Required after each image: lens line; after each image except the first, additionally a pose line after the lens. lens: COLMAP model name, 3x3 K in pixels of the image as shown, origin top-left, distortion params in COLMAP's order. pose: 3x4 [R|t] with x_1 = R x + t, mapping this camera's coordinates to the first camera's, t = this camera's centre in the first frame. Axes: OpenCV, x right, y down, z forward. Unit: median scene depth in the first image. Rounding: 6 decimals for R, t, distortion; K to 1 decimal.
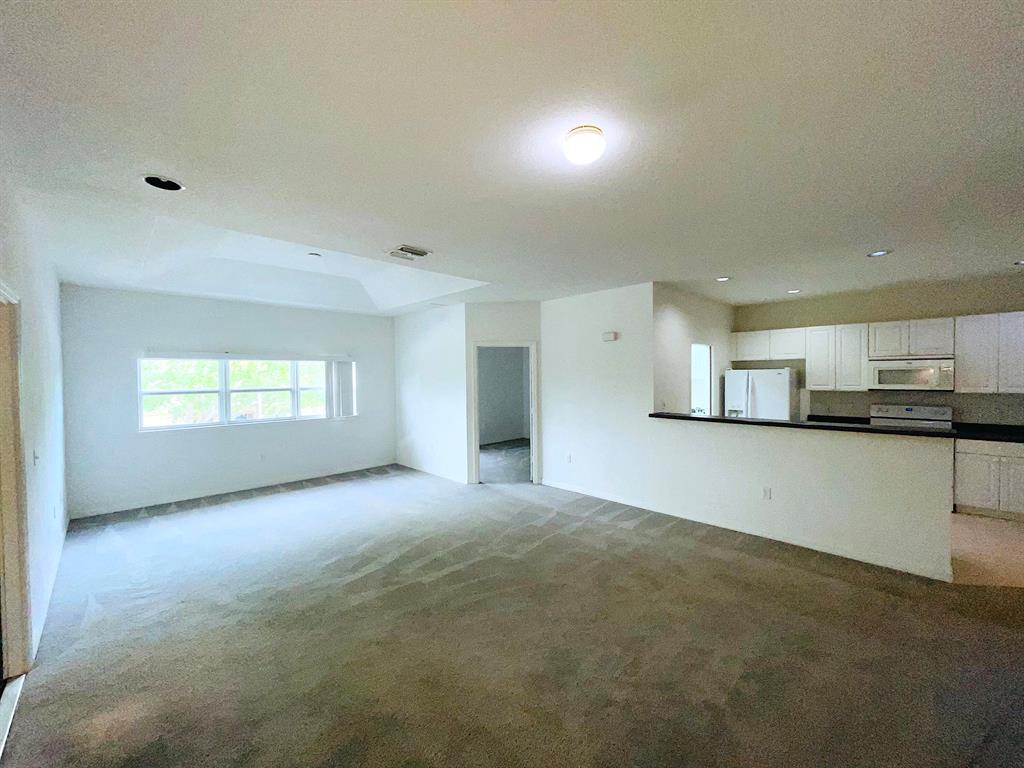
lens RADIAL K [[411.5, 0, 505.4], [0, 411.5, 374.8], [0, 0, 1]] dist [0.003575, 0.000755]
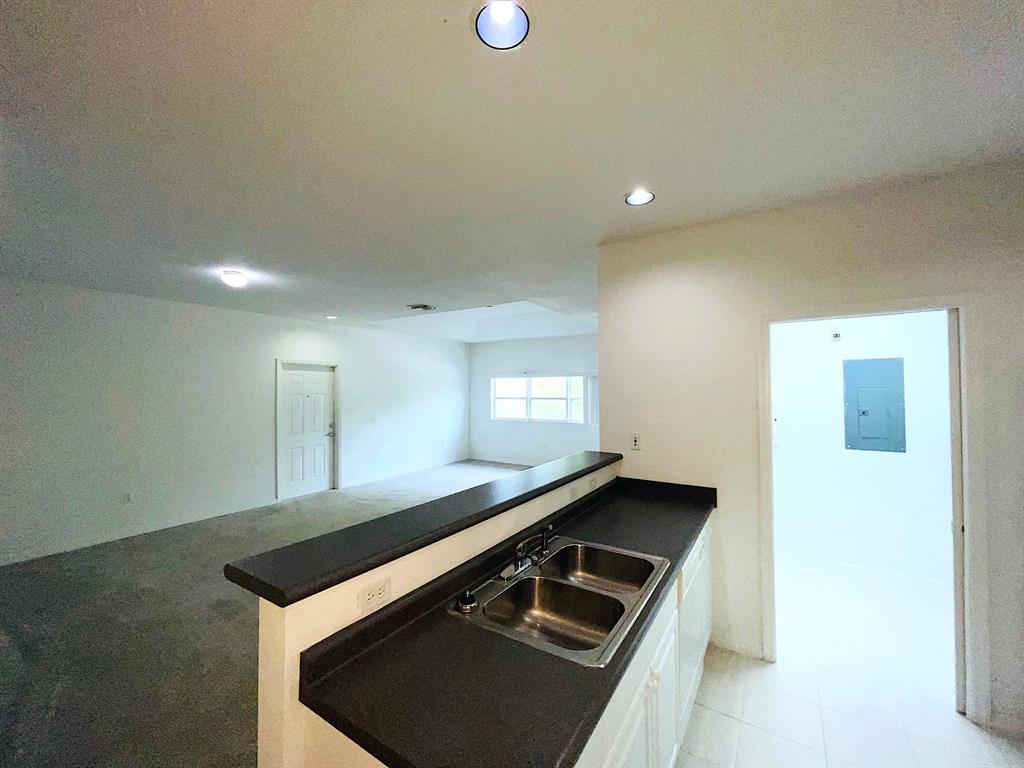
lens RADIAL K [[411.5, 0, 513.4], [0, 411.5, 385.3], [0, 0, 1]] dist [0.003575, 0.000755]
pose [[0.224348, -0.001115, -0.974508, 0.783679], [0.004172, 0.999991, -0.000184, -0.008277], [0.974500, -0.004025, 0.224351, 0.604947]]
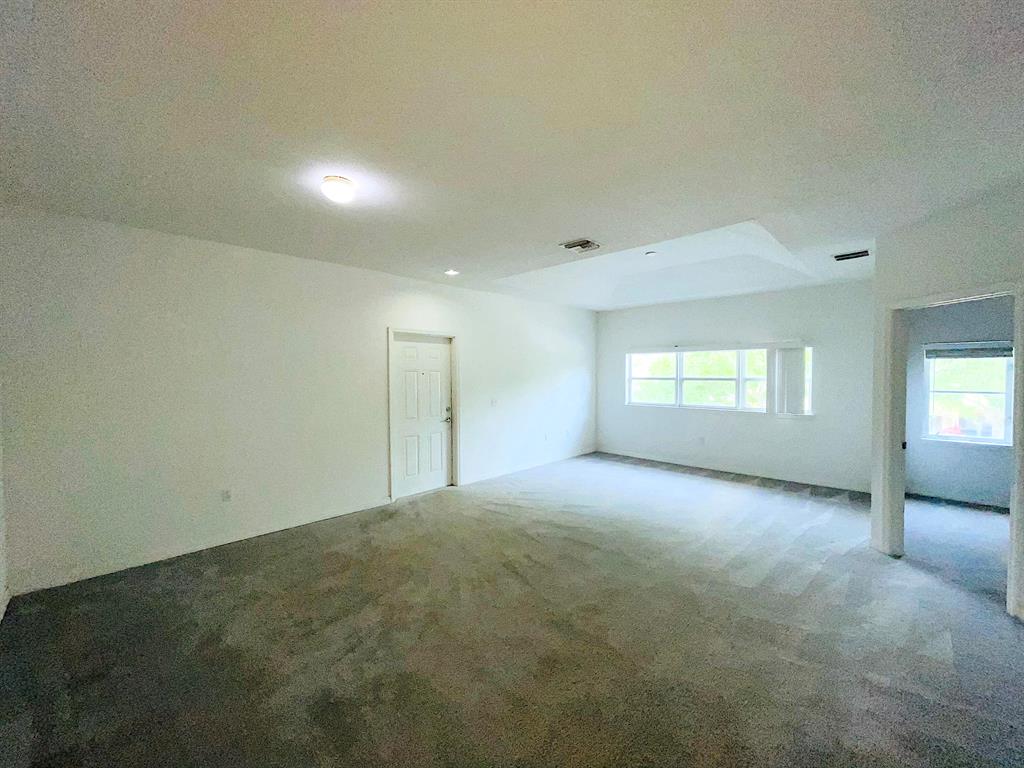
lens RADIAL K [[411.5, 0, 515.4], [0, 411.5, 380.5], [0, 0, 1]] dist [0.003575, 0.000755]
pose [[0.024635, 0.029395, -0.999264, 0.498461], [0.003320, 0.999560, 0.029485, 0.008086], [0.999691, -0.004044, 0.024526, 0.497706]]
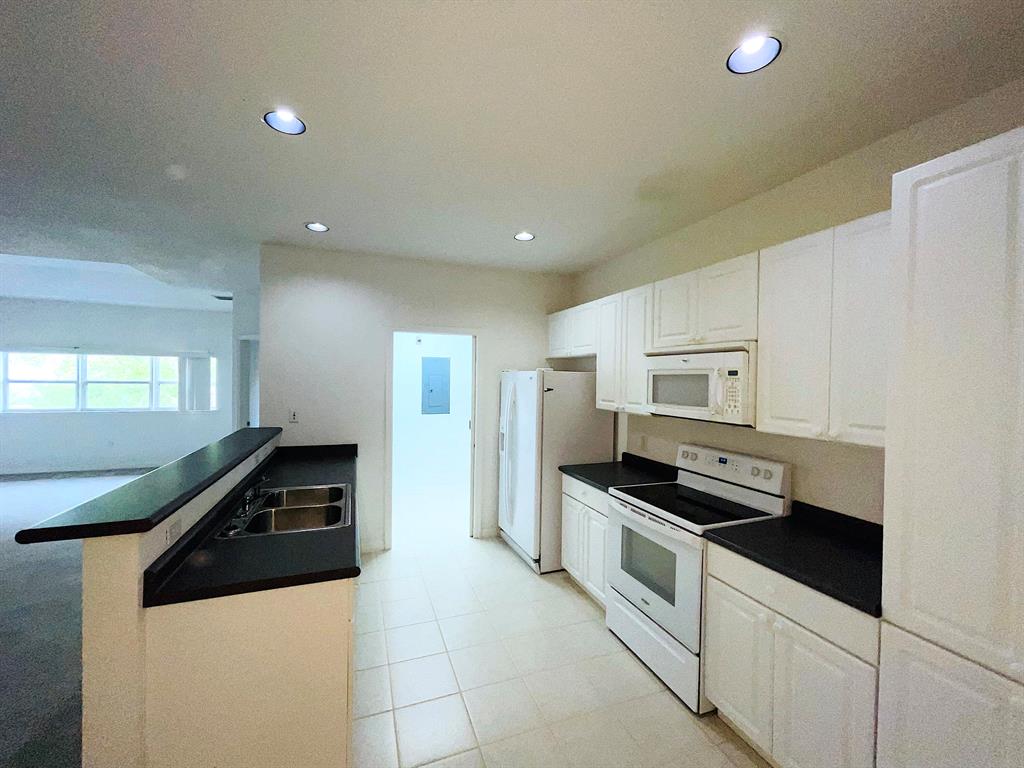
lens RADIAL K [[411.5, 0, 508.5], [0, 411.5, 386.2], [0, 0, 1]] dist [0.003575, 0.000755]
pose [[0.914227, 0.032255, -0.403916, 0.862631], [-0.023785, 0.999380, 0.025971, -0.006193], [0.404503, -0.014136, 0.914427, 0.431612]]
